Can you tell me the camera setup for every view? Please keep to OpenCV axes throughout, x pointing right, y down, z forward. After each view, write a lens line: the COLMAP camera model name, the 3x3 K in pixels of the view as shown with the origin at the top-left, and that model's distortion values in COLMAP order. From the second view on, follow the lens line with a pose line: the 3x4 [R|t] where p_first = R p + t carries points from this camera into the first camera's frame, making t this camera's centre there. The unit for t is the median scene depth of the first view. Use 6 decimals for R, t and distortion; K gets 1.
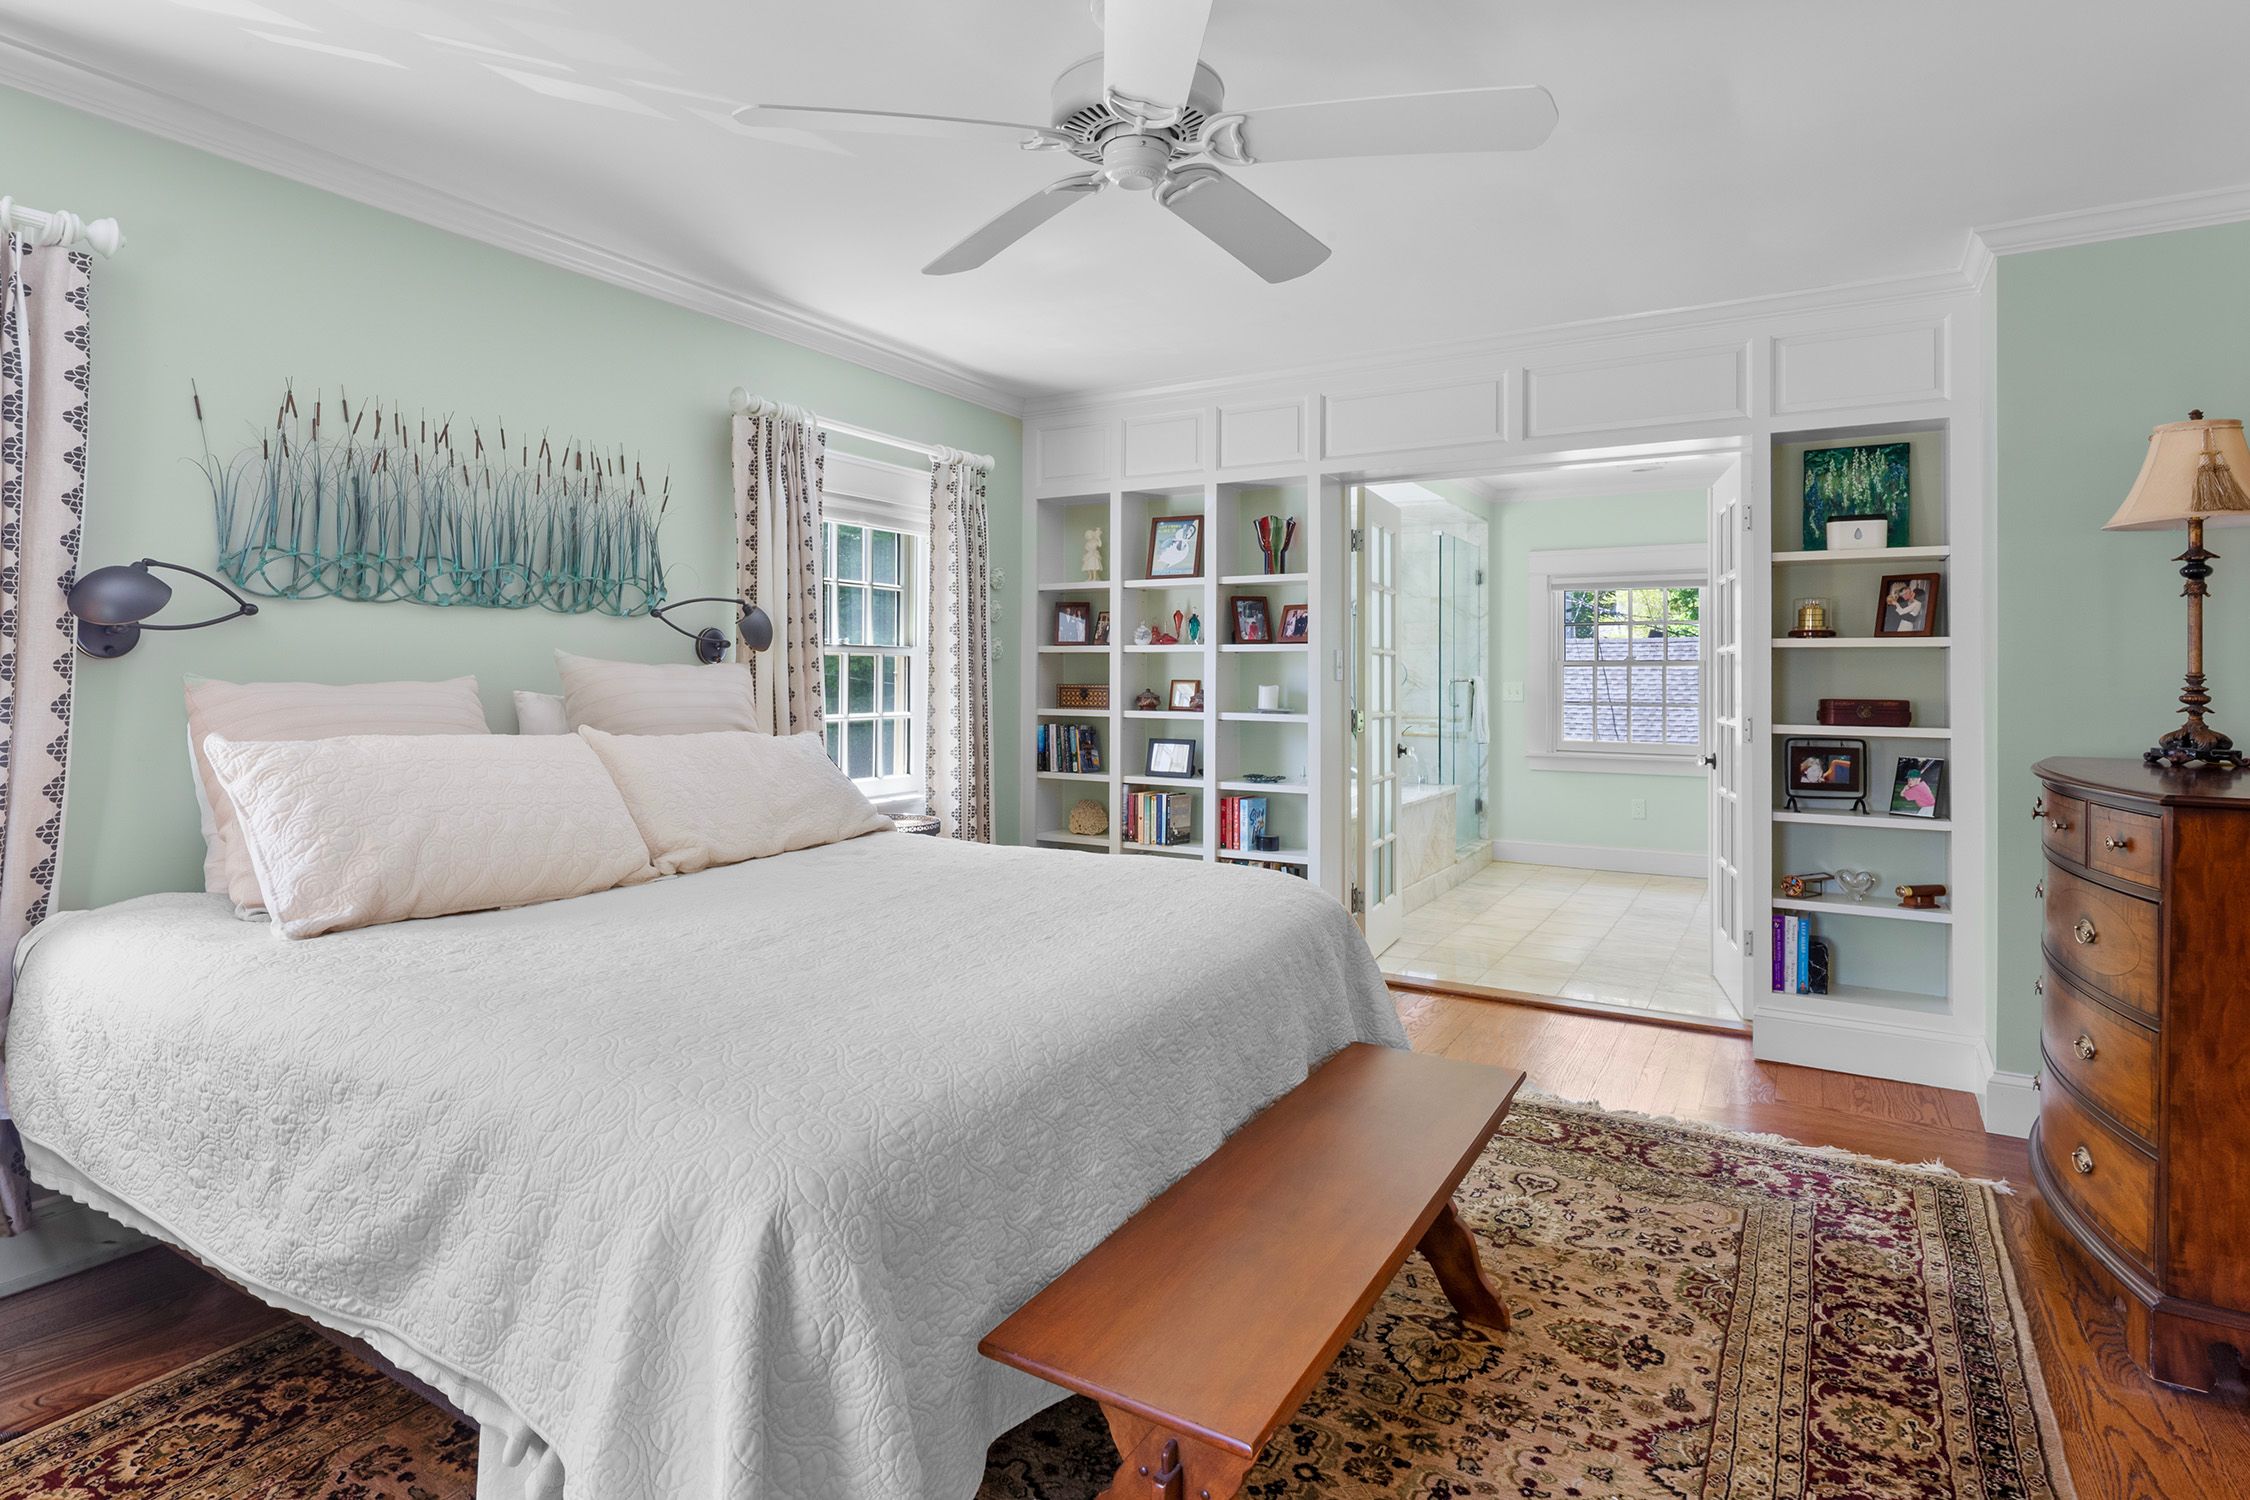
lens RADIAL K [[1173.8, 0, 1038.4], [0, 1173.8, 713.7], [0, 0, 1]] dist [0.007168, -0.000340]
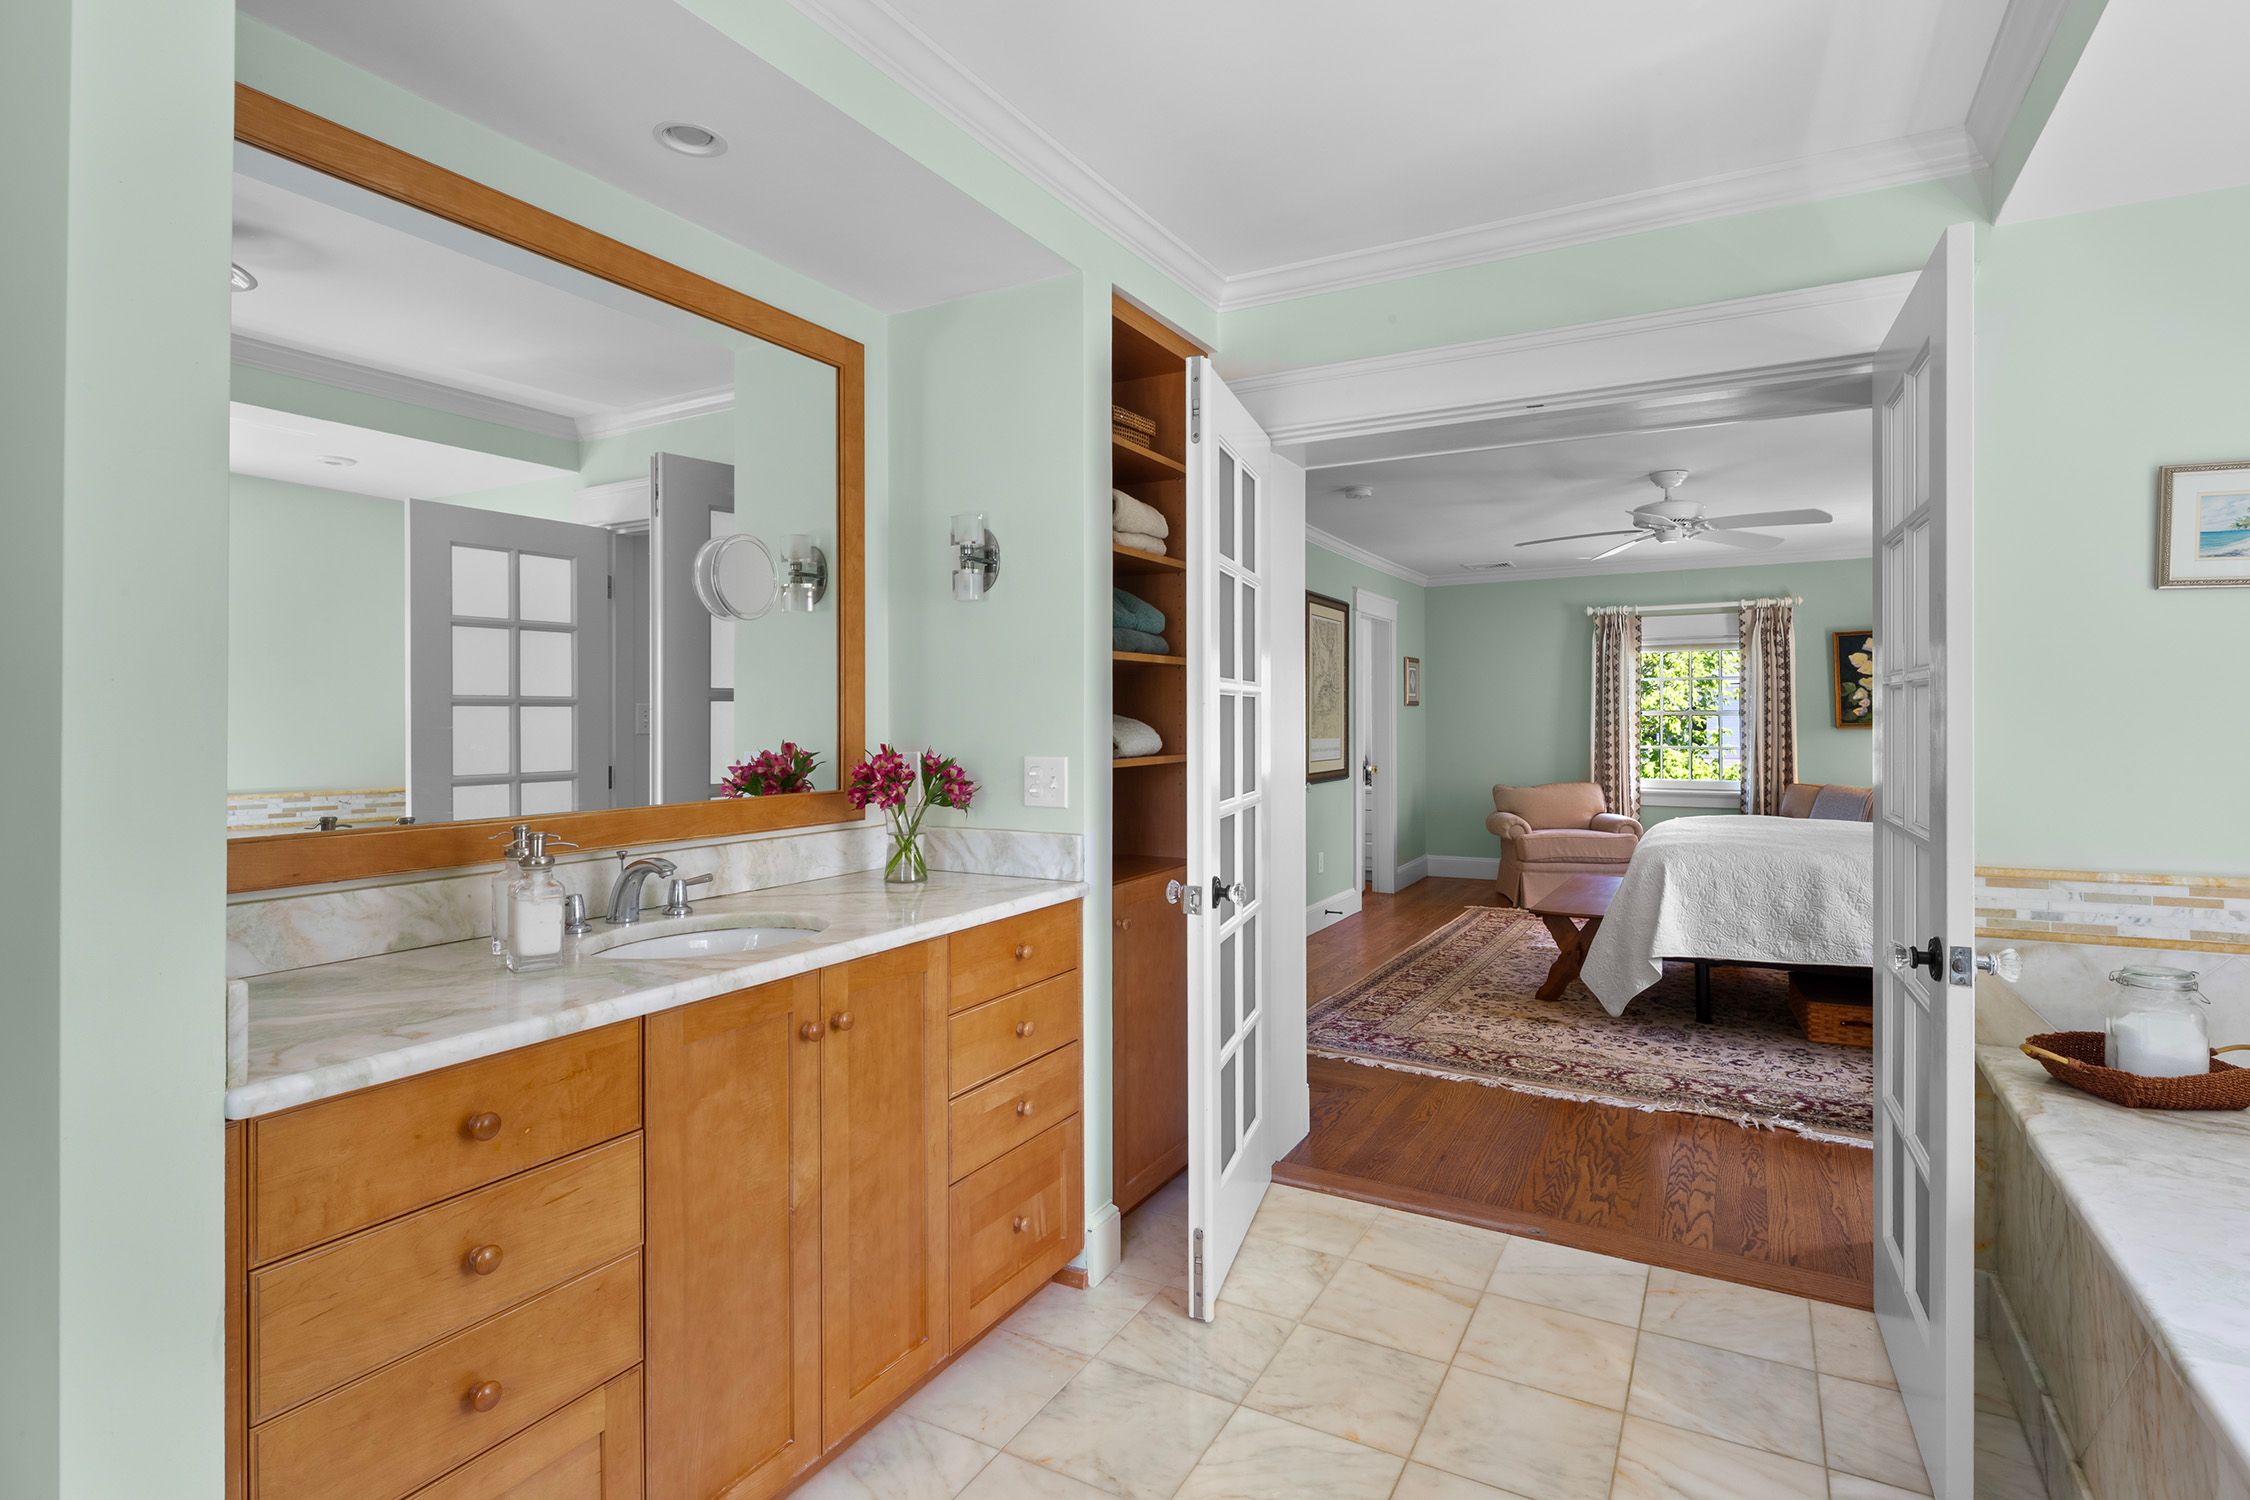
lens RADIAL K [[1086.7, 0, 1126.4], [0, 1086.7, 732.2], [0, 0, 1]] dist [0.012360, -0.003331]
pose [[-0.997889, -0.002621, -0.064893, 1.065333], [-0.005361, 0.999100, 0.042080, -0.084014], [0.064724, 0.042339, -0.997005, 2.427476]]
